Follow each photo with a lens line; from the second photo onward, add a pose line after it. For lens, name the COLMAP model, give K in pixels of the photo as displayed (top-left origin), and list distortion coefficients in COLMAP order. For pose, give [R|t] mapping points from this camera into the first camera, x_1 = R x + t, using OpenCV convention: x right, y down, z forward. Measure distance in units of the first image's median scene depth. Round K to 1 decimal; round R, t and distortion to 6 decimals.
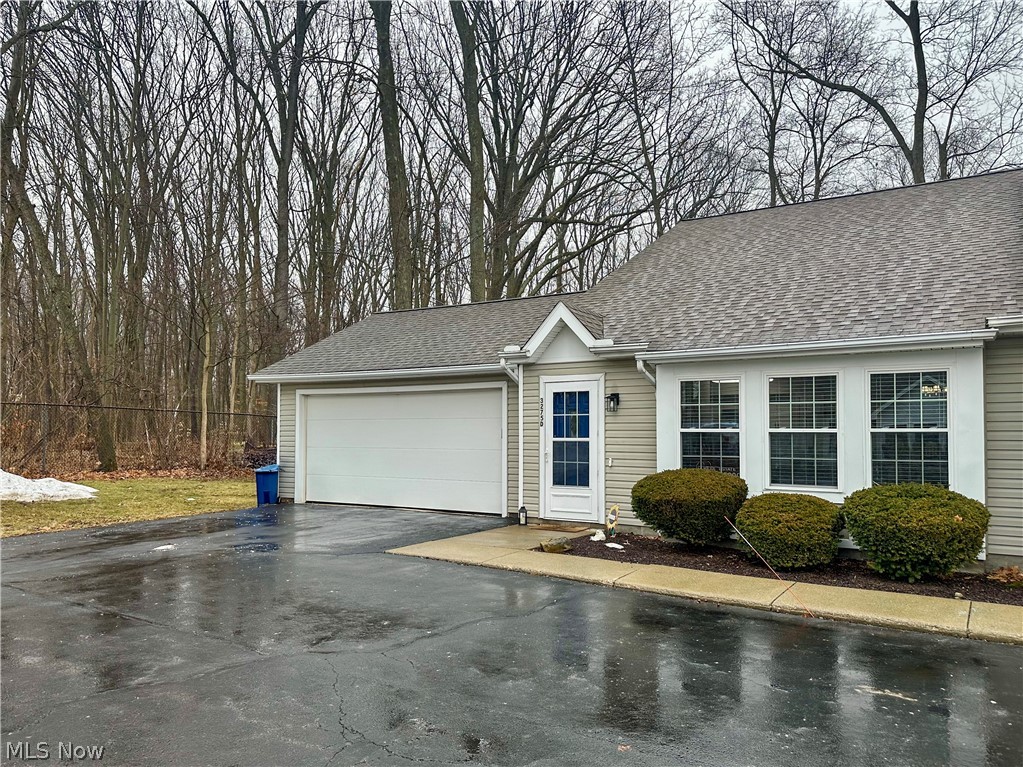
lens RADIAL K [[729.5, 0, 509.4], [0, 729.5, 424.3], [0, 0, 1]] dist [0.083840, -0.112674]
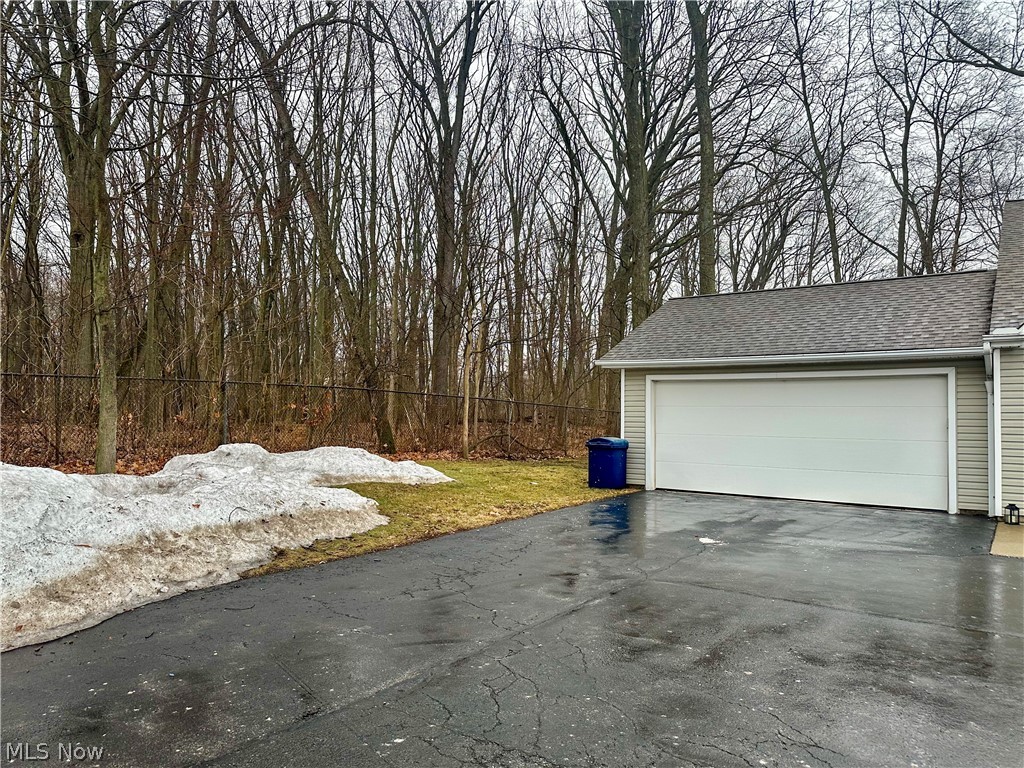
lens RADIAL K [[730.3, 0, 509.9], [0, 730.3, 424.9], [0, 0, 1]] dist [0.083840, -0.112674]
pose [[0.995783, 0.017629, -0.090032, -0.533115], [-0.016276, 0.999744, 0.015741, 0.009583], [0.090287, -0.014209, 0.995814, 0.001487]]
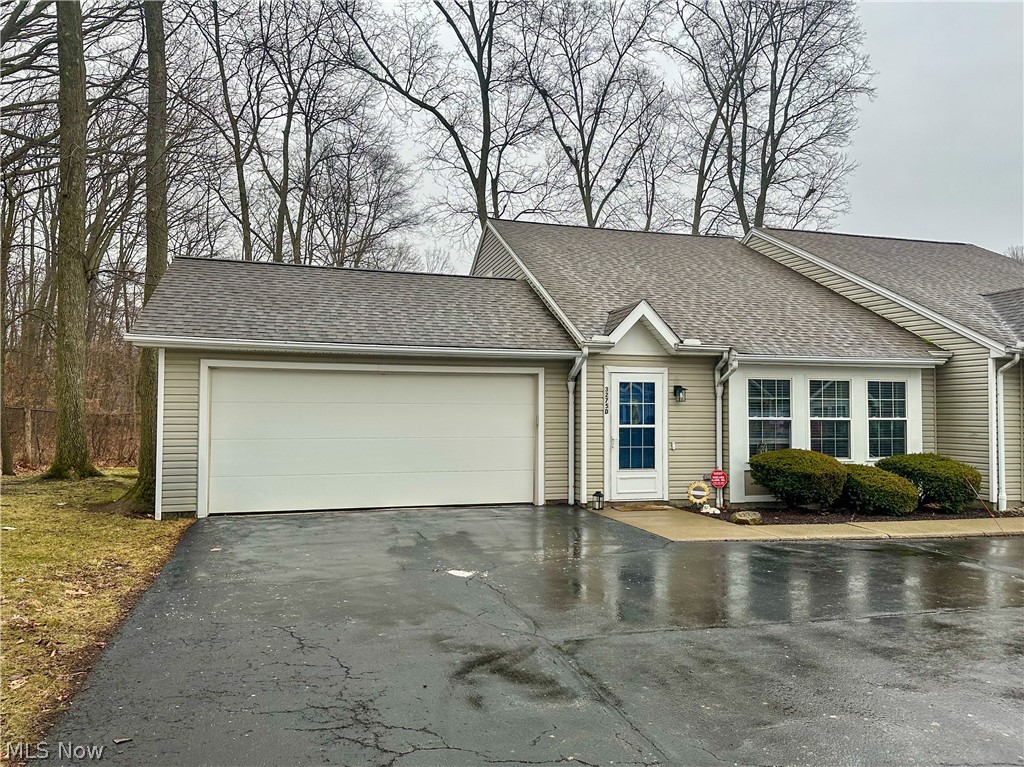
lens RADIAL K [[773.4, 0, 509.9], [0, 773.4, 396.1], [0, 0, 1]] dist [0.088693, -0.095652]
pose [[0.670010, 0.022290, 0.742018, -0.911722], [-0.010316, 0.999732, -0.020716, 0.001823], [-0.742281, 0.006226, 0.670060, 0.366719]]
